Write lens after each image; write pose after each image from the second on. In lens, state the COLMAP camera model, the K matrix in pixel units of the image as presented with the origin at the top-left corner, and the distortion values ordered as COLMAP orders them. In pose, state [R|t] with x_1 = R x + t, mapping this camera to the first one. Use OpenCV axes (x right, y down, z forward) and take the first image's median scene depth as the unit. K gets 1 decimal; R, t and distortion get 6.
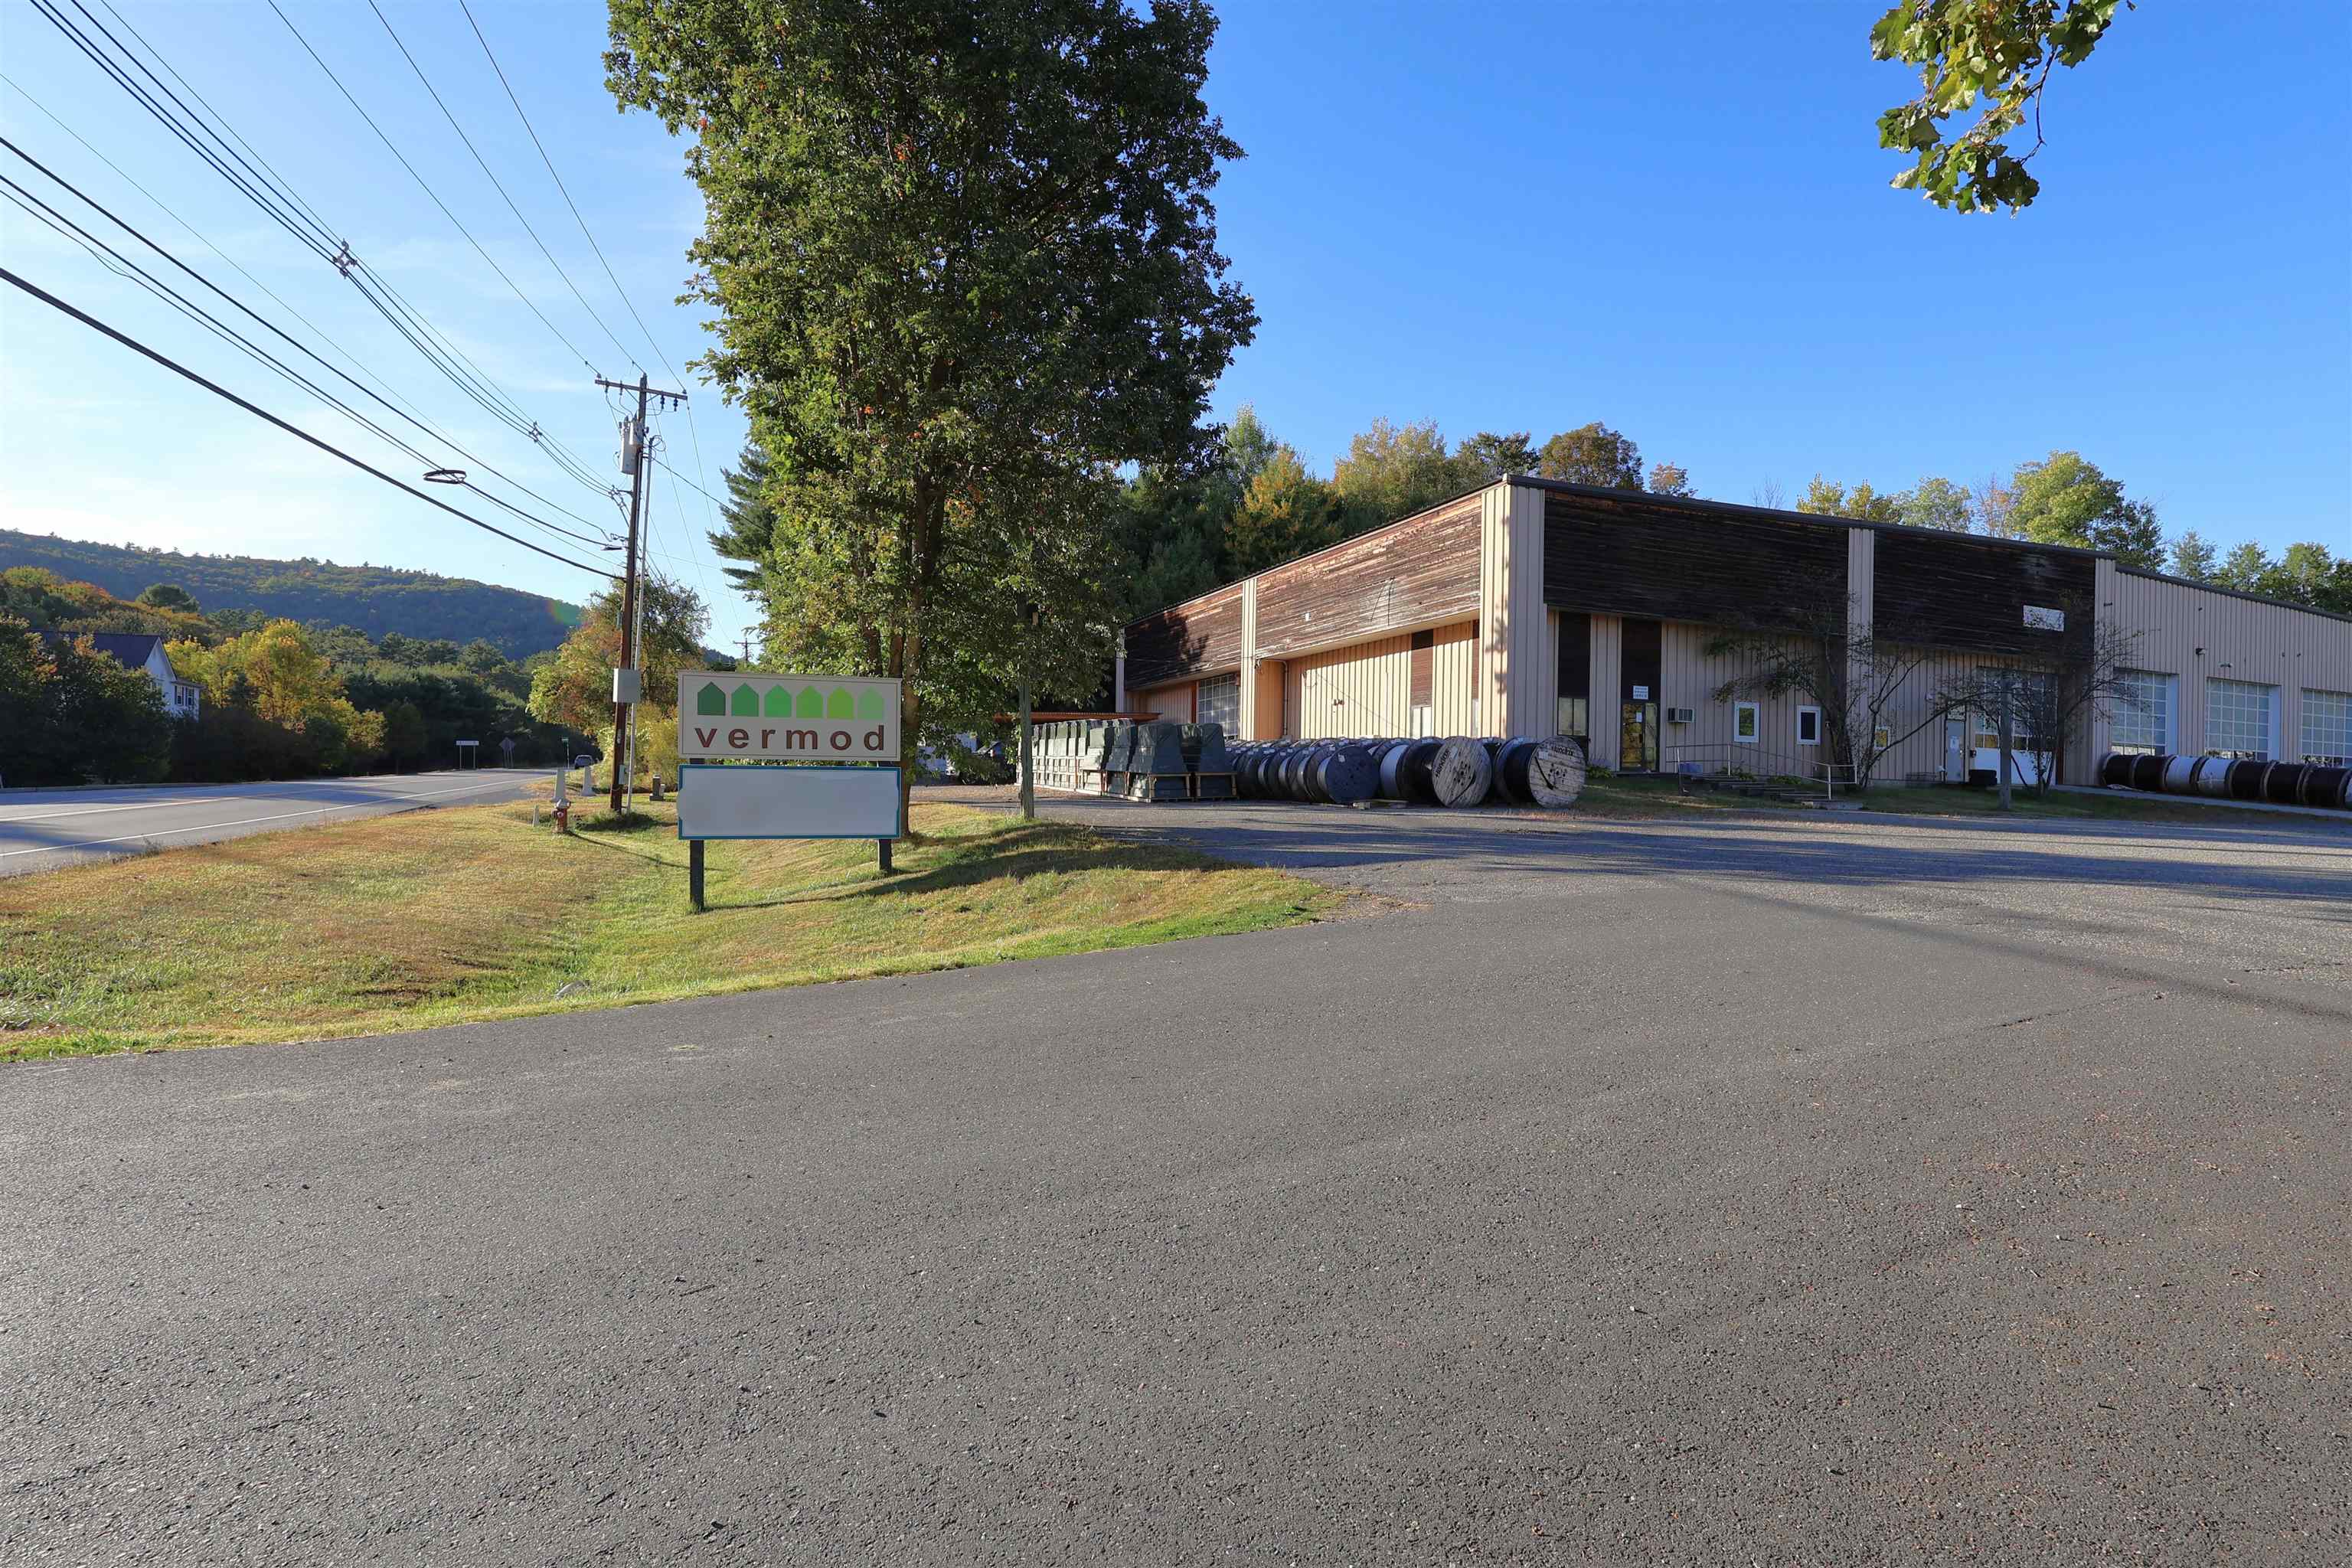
lens RADIAL K [[1105.2, 0, 1181.9], [0, 1105.2, 784.5], [0, 0, 1]] dist [-0.000970, -0.000259]
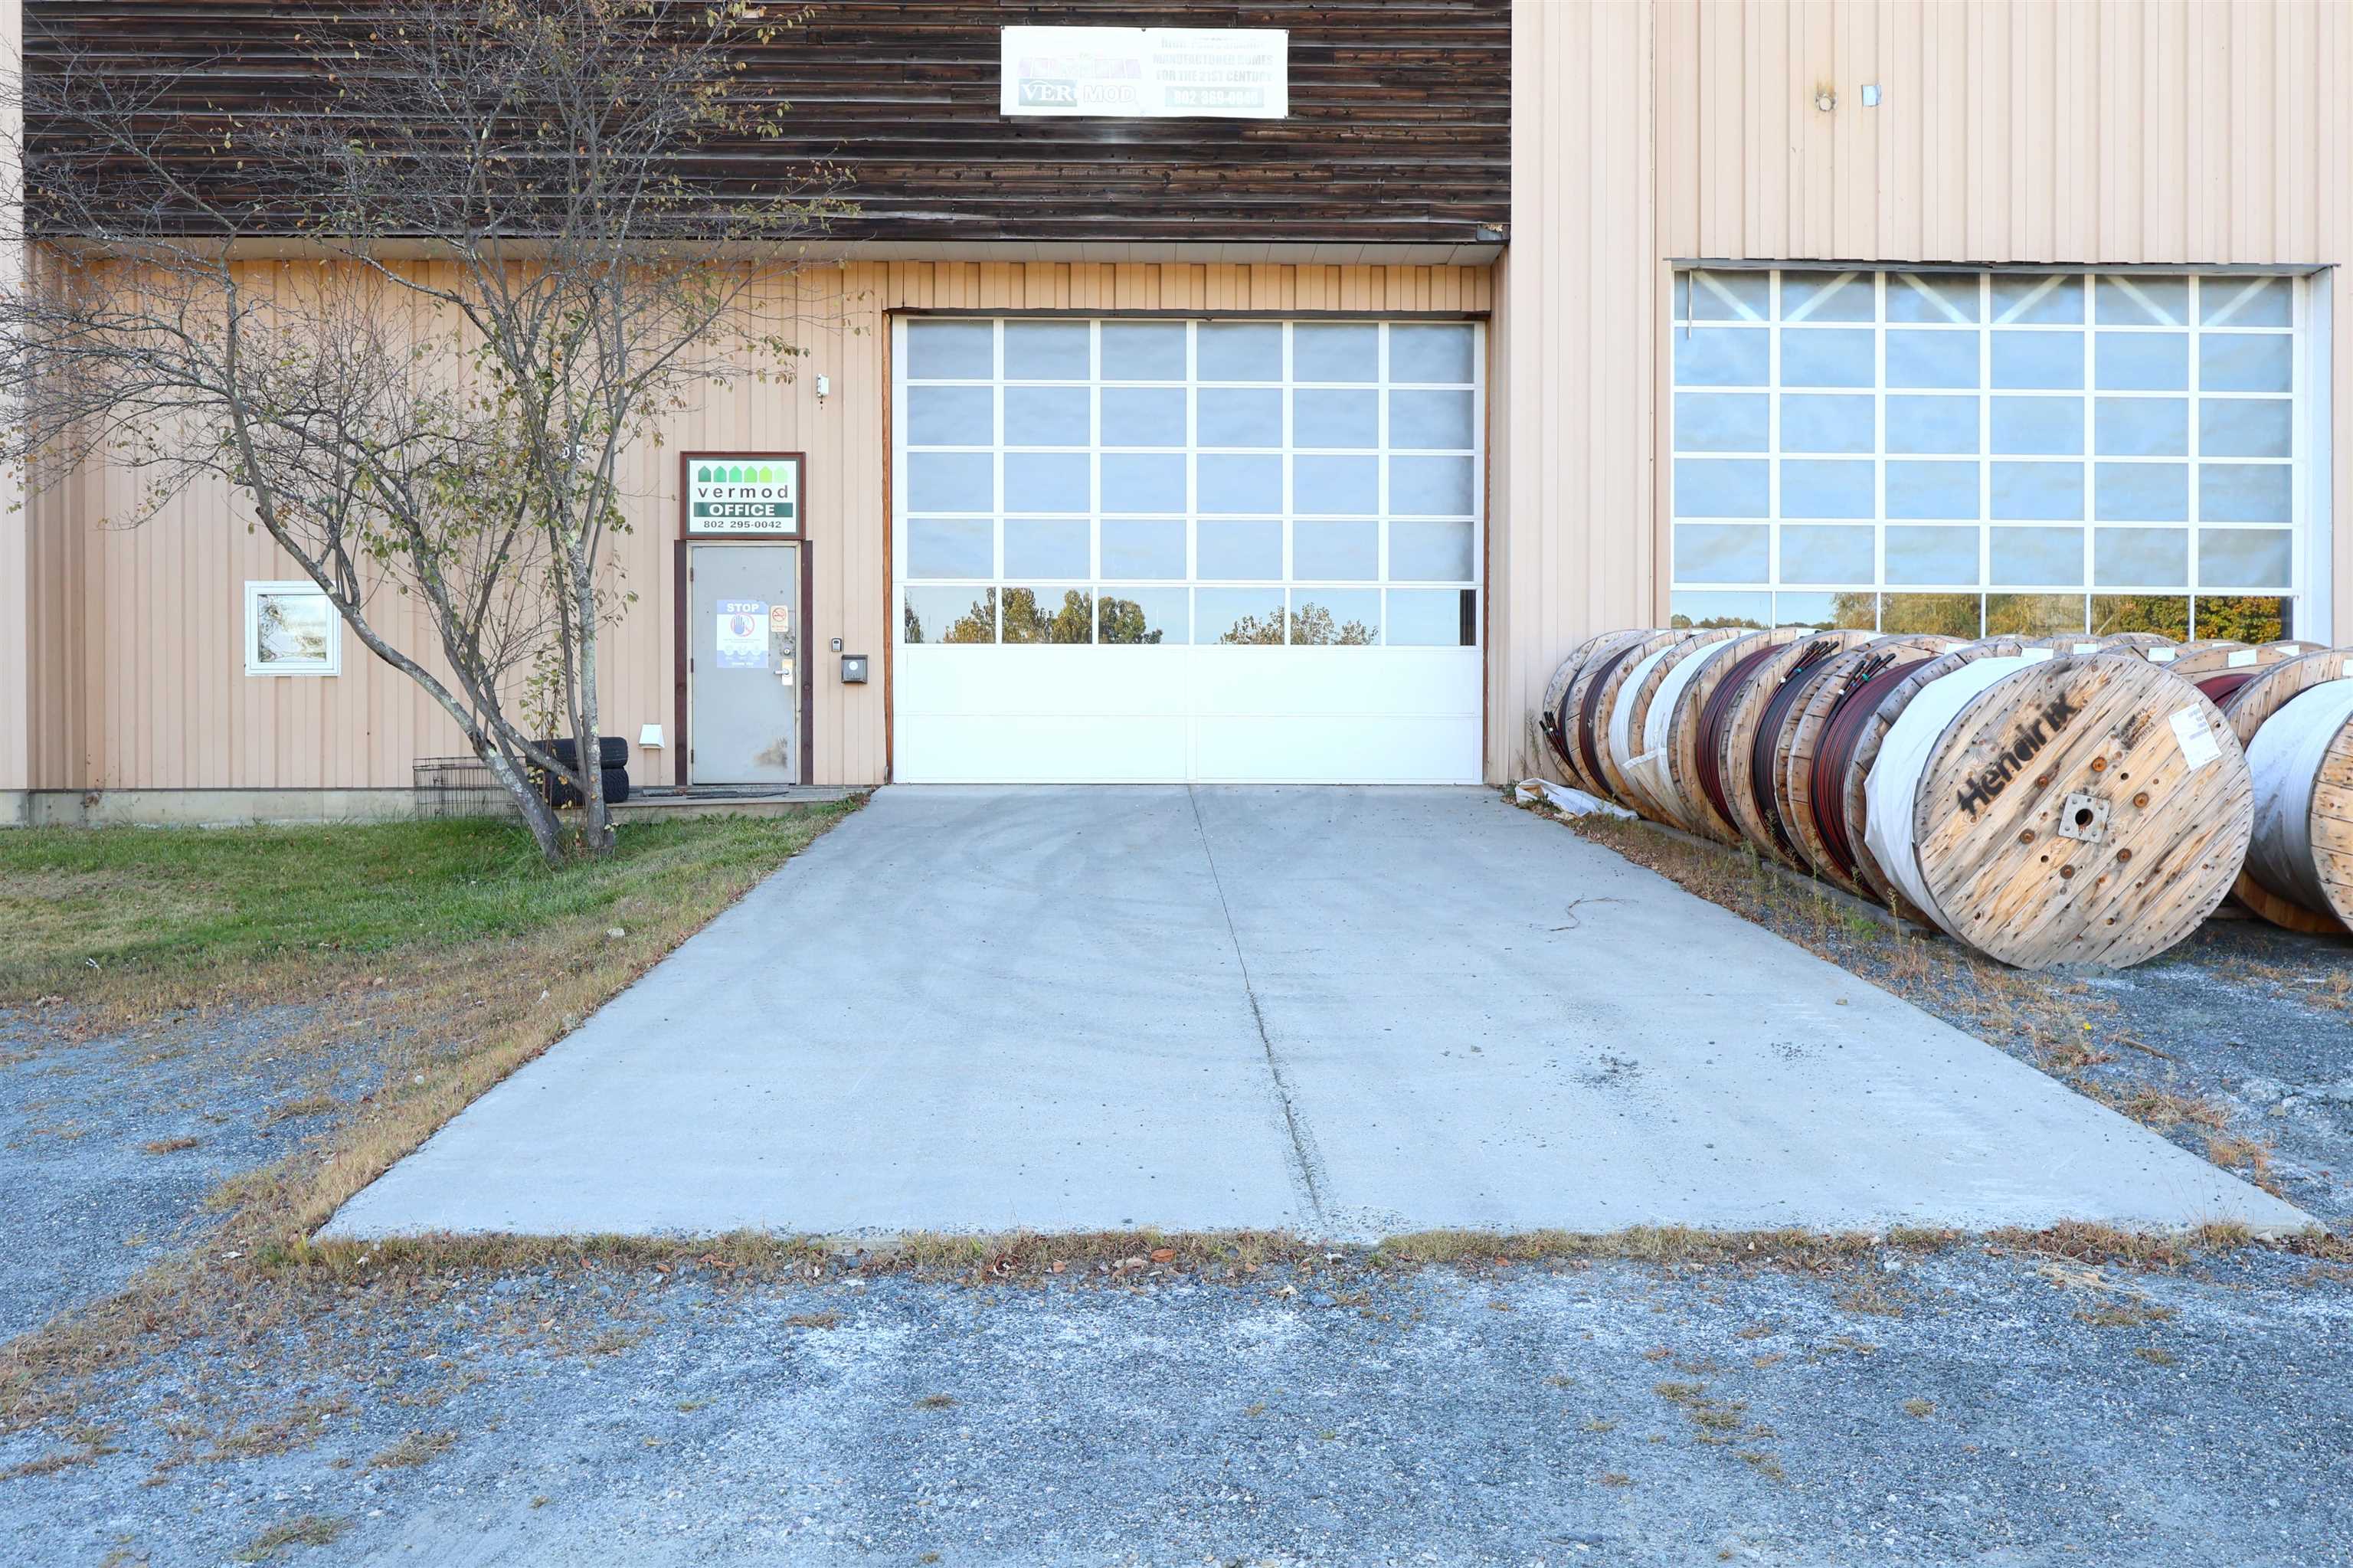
lens RADIAL K [[2015.9, 0, 1176.5], [0, 2015.9, 784.0], [0, 0, 1]] dist [0.000910, 0.003990]
pose [[0.922842, -0.017517, -0.384781, 1.206472], [0.016010, 0.999846, -0.007120, 0.003399], [0.384847, 0.000410, 0.922980, 0.774924]]
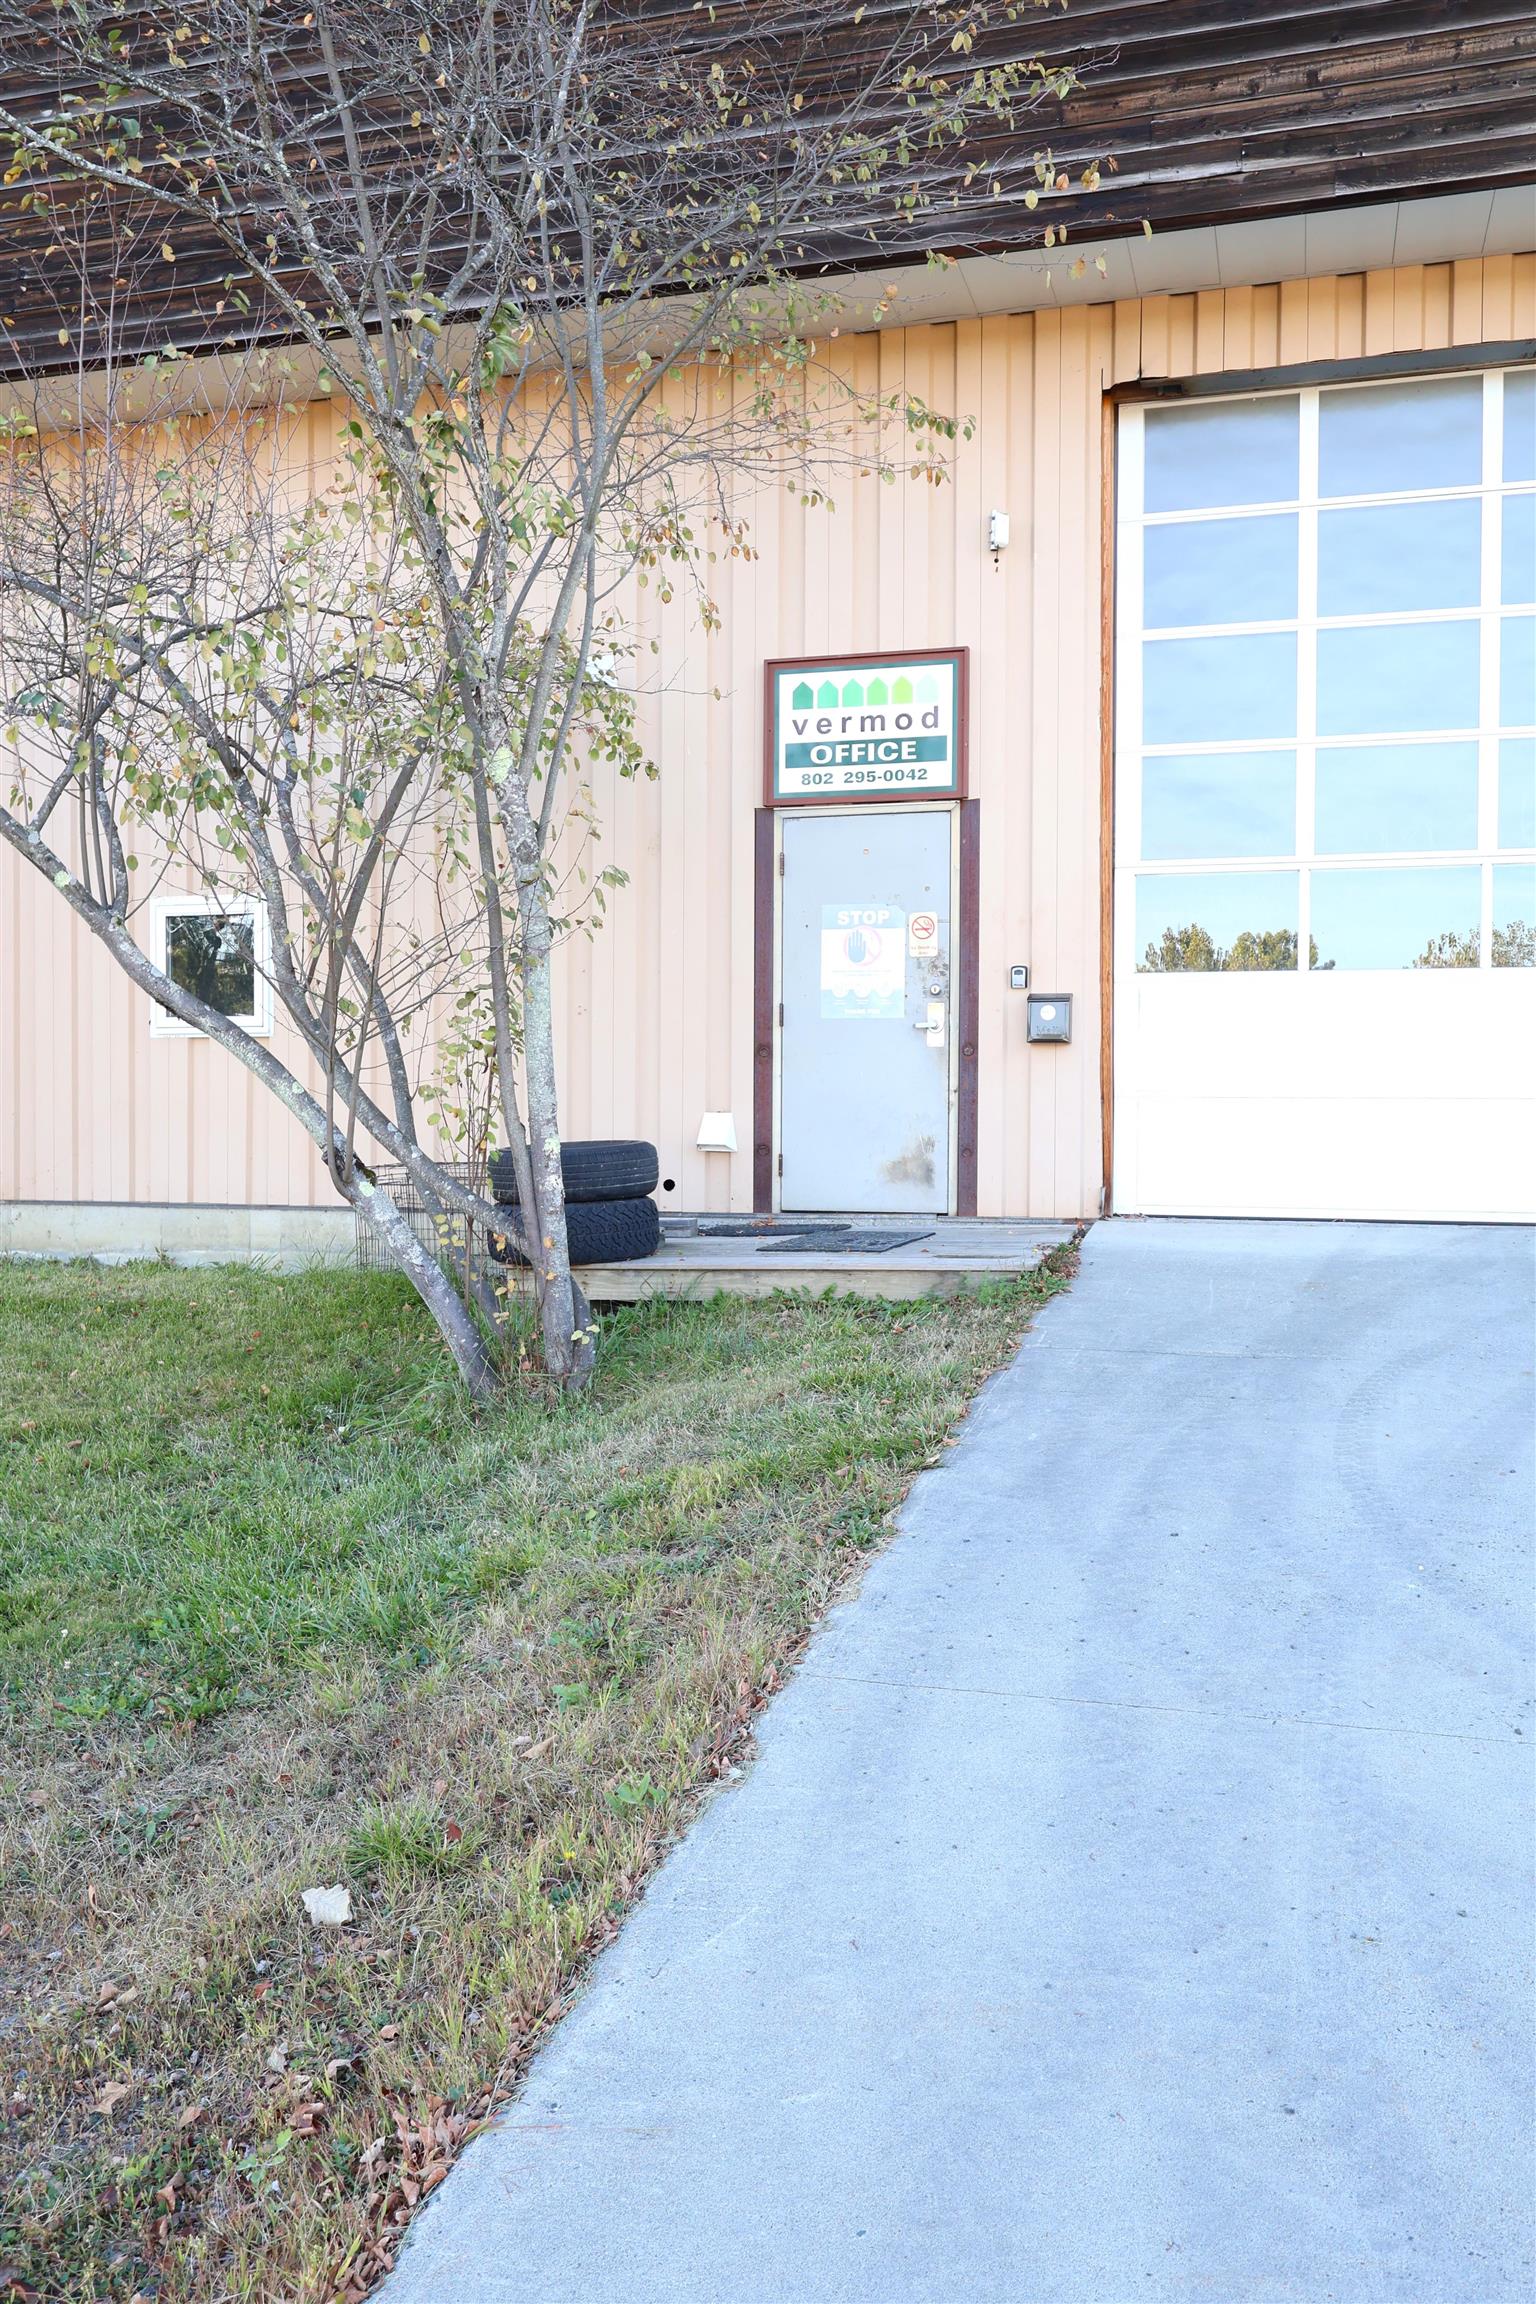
lens RADIAL K [[1823.1, 0, 821.2], [0, 1823.1, 1149.7], [0, 0, 1]] dist [0.020526, -0.003733]
pose [[0.789016, -0.002782, -0.614367, 1.053181], [0.009280, 0.999930, 0.007390, -0.016160], [0.614303, -0.011532, 0.788986, 1.014091]]
